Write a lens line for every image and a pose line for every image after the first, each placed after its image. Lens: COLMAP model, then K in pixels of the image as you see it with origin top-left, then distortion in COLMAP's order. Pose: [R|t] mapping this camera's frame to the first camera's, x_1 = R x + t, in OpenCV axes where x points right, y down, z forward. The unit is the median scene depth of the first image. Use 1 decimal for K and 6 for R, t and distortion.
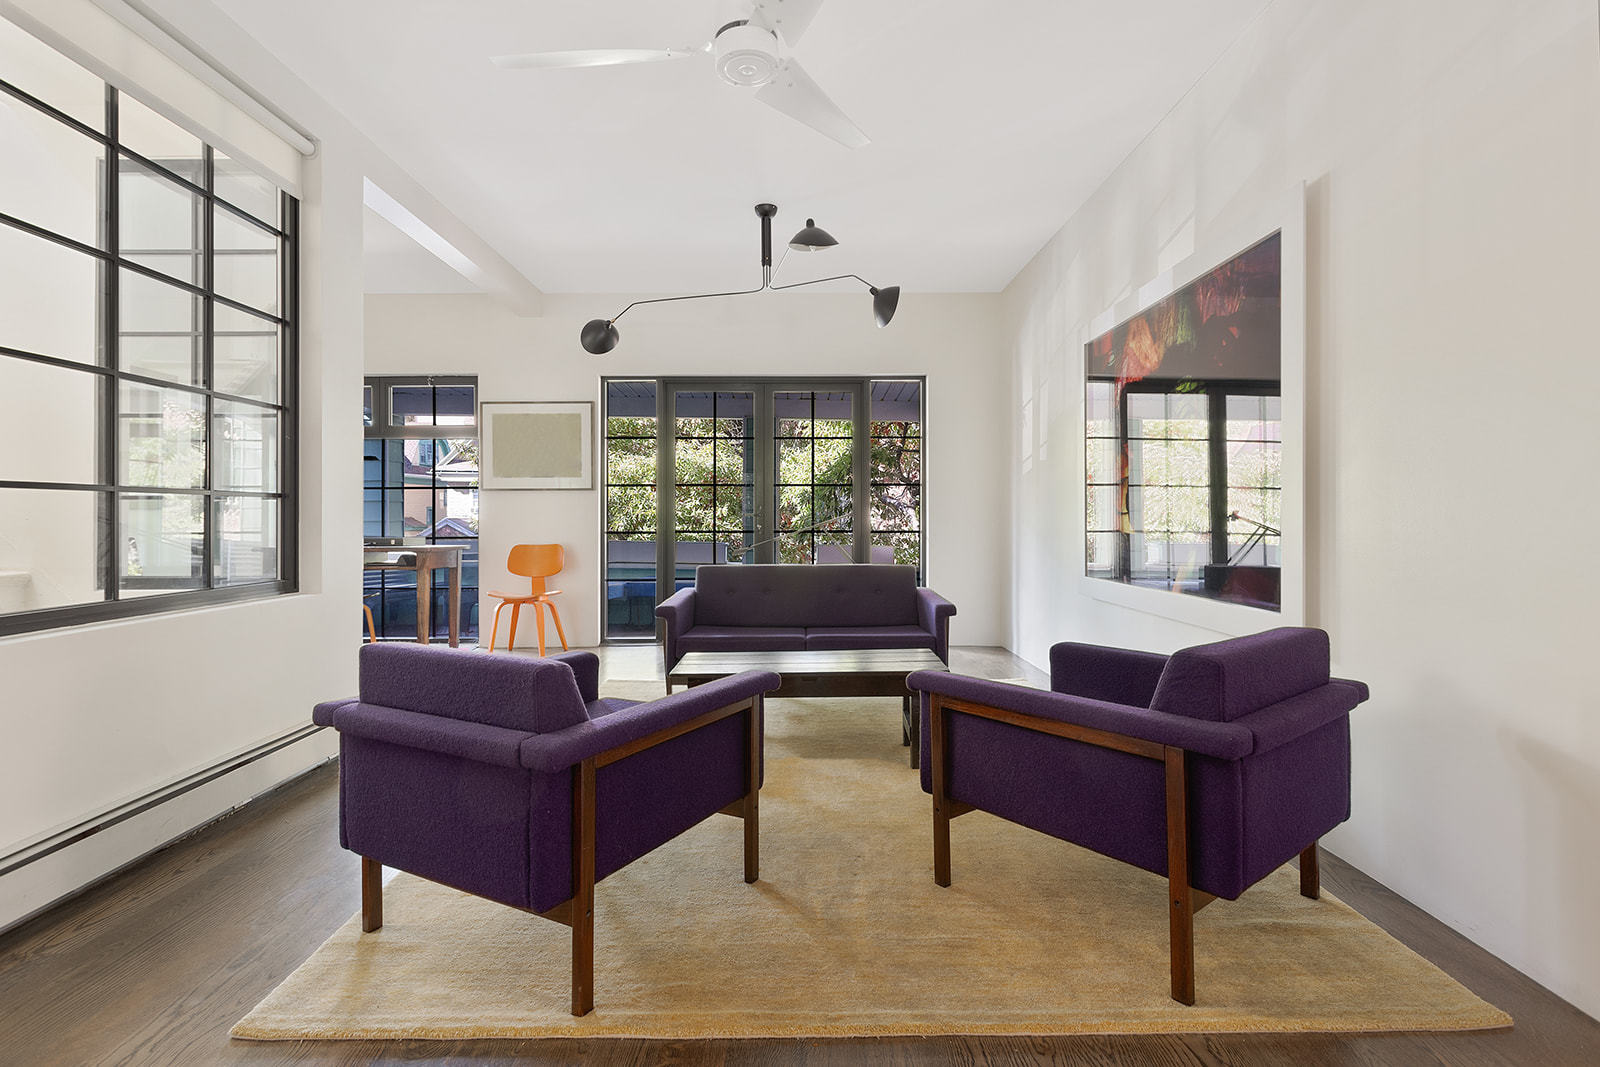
lens RADIAL K [[771.4, 0, 802.7], [0, 771.4, 521.2], [0, 0, 1]] dist [-0.005719, -0.000109]
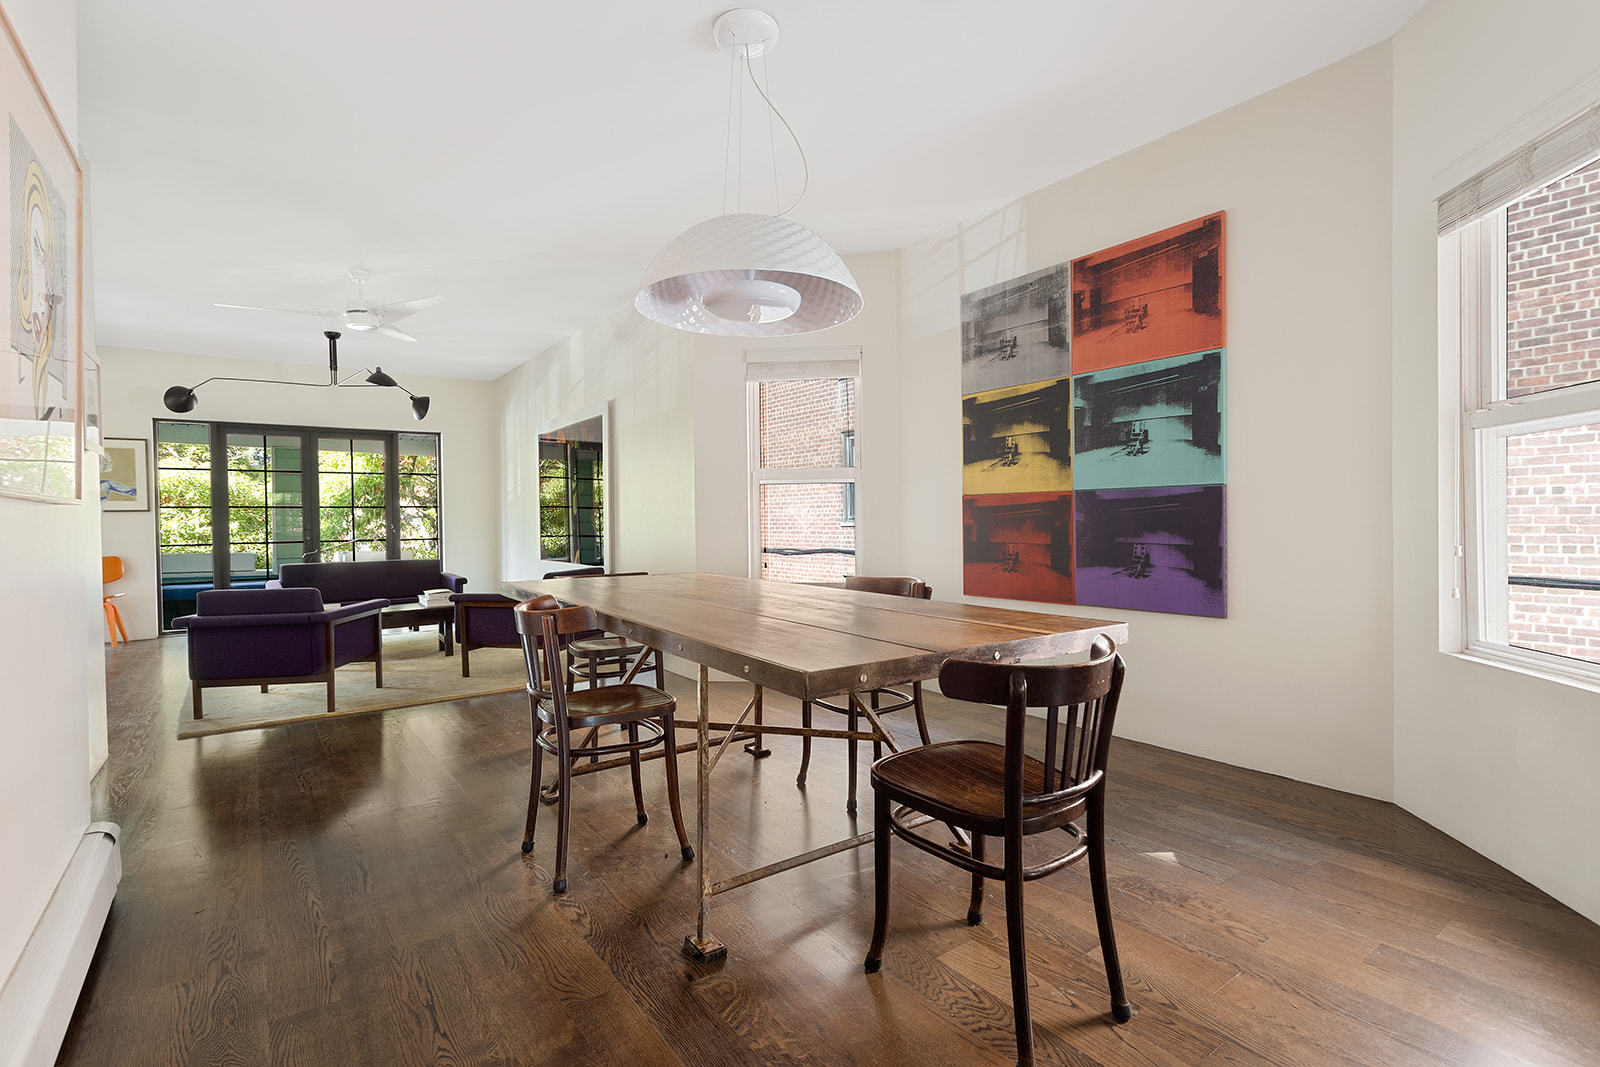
lens RADIAL K [[771.4, 0, 801.1], [0, 771.4, 529.7], [0, 0, 1]] dist [-0.005719, -0.000109]
pose [[0.816502, -0.017227, 0.577085, -0.141027], [0.018997, 0.999815, 0.002968, 0.005049], [-0.577029, 0.008540, 0.816679, -0.646161]]
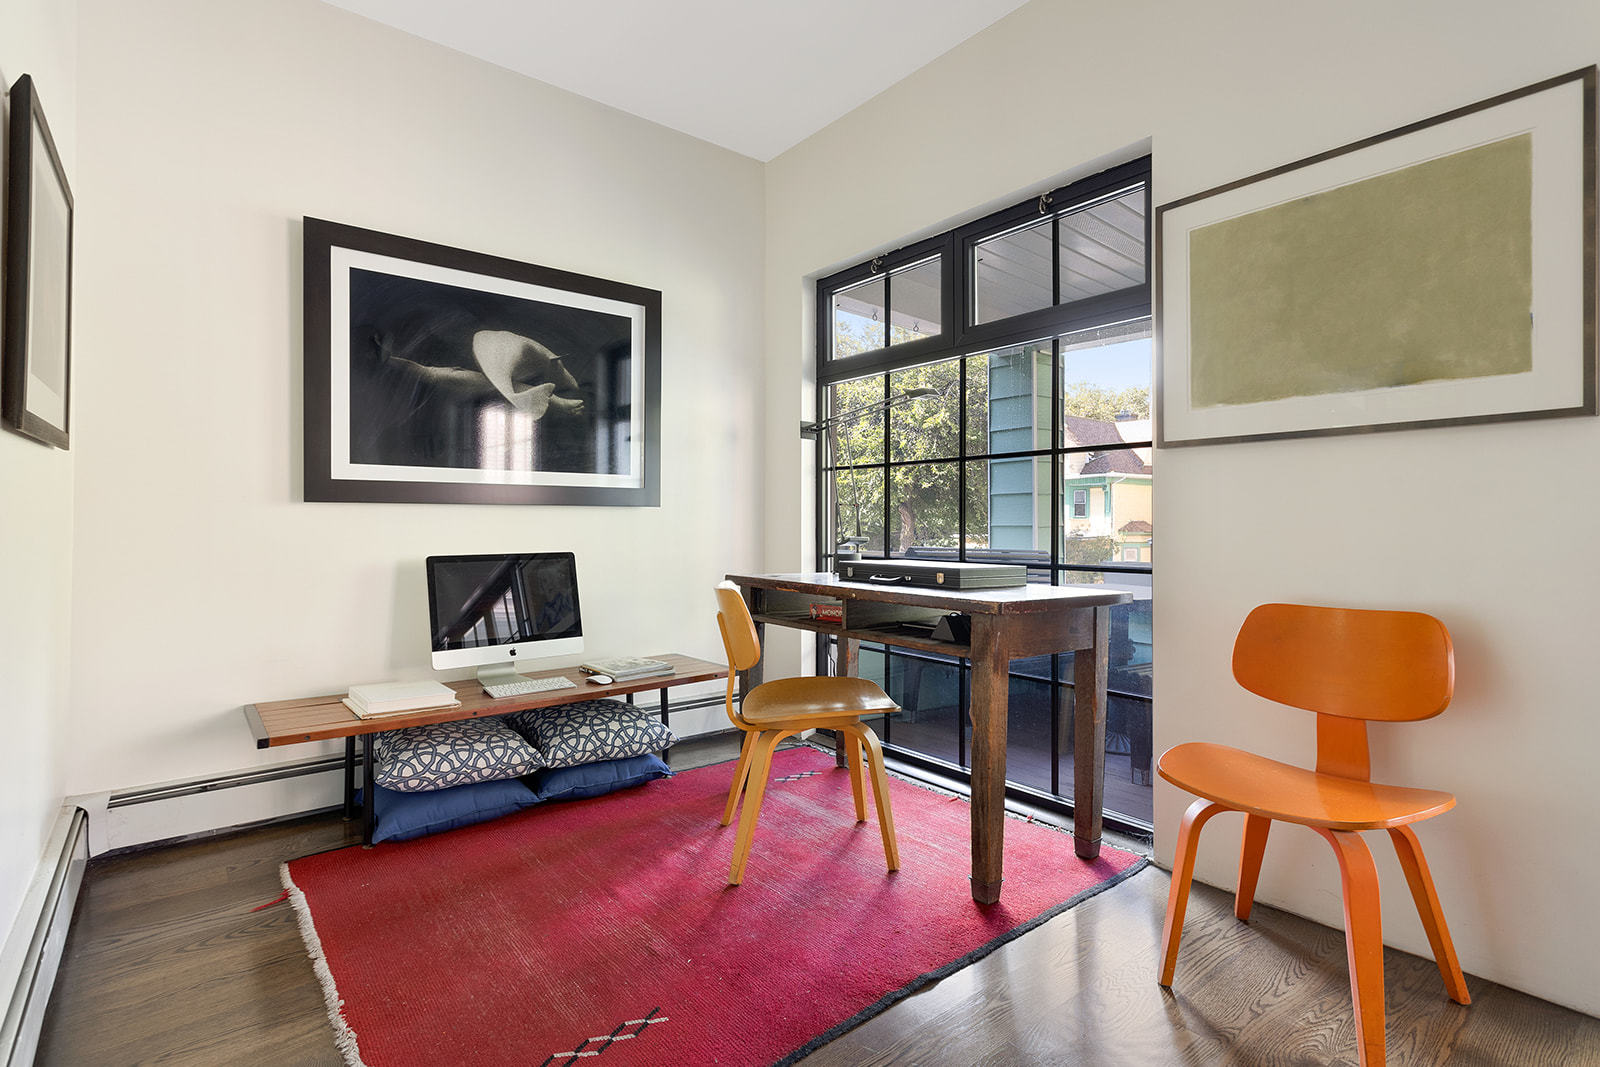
lens RADIAL K [[771.4, 0, 803.5], [0, 771.4, 529.7], [0, 0, 1]] dist [-0.005719, -0.000109]
pose [[0.625422, -0.005707, -0.780266, -0.260157], [-0.000585, 0.999970, -0.007783, 0.004737], [0.780286, 0.005324, 0.625400, 0.701869]]
